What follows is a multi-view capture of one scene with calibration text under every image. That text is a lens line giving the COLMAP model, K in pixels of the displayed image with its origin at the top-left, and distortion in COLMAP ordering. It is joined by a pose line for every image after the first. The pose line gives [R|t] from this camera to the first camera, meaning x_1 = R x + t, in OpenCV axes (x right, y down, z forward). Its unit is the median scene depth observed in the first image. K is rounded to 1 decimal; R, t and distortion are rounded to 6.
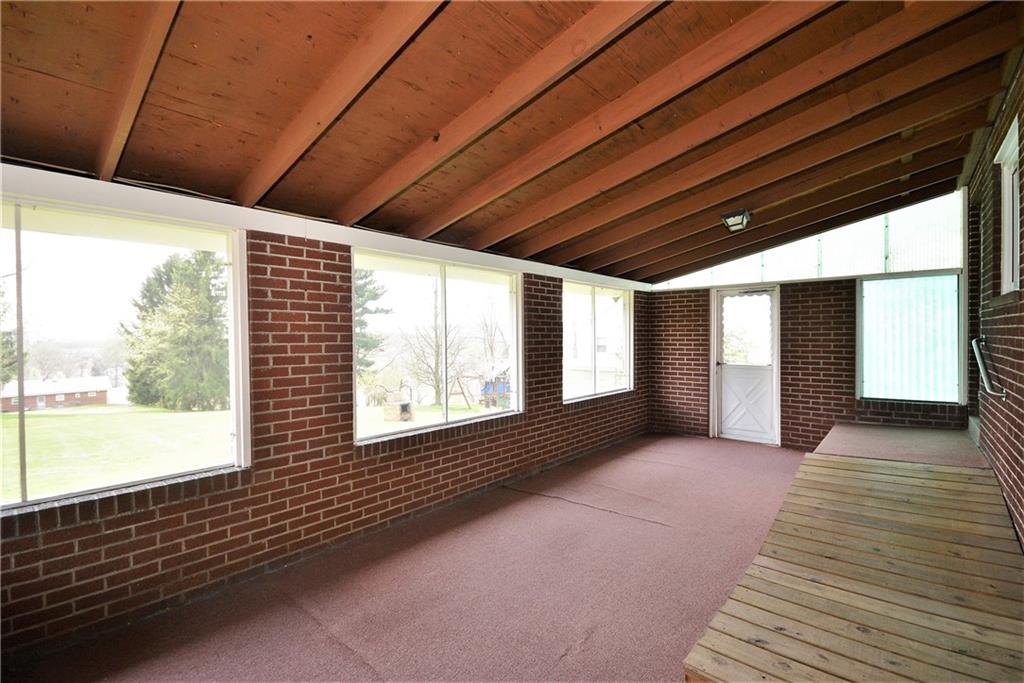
lens RADIAL K [[447.3, 0, 511.8], [0, 447.3, 338.4], [0, 0, 1]] dist [-0.006933, -0.001675]
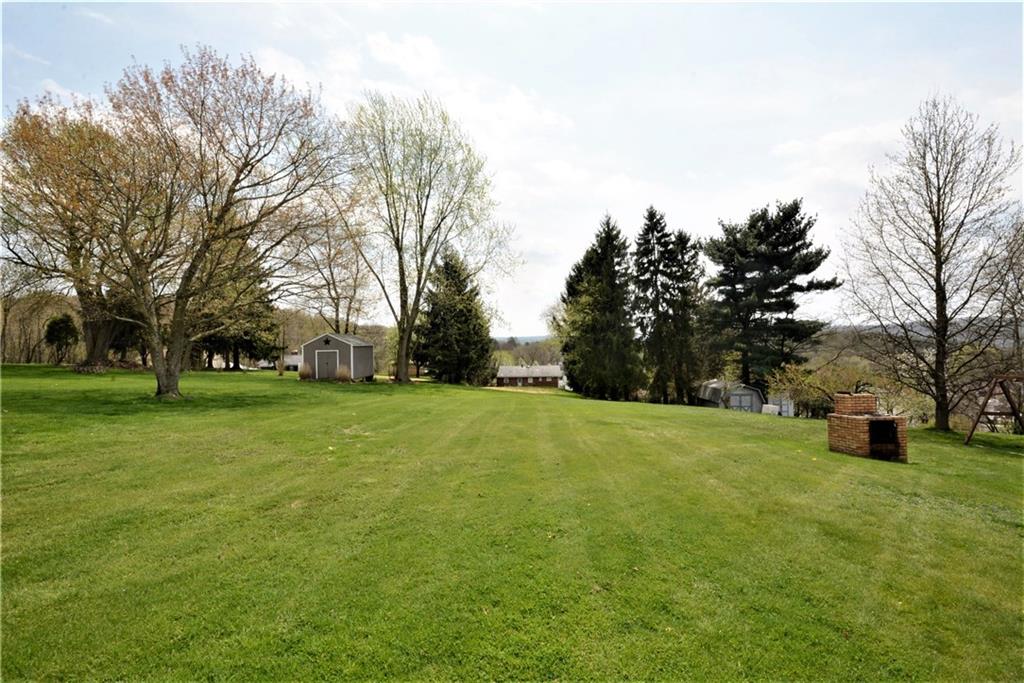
lens RADIAL K [[447.3, 0, 509.5], [0, 447.3, 336.8], [0, 0, 1]] dist [-0.006933, -0.001675]
pose [[0.630298, -0.009539, -0.776294, -0.055462], [0.003036, 0.999947, -0.009822, 0.028457], [0.776347, 0.003834, 0.630294, 0.185170]]
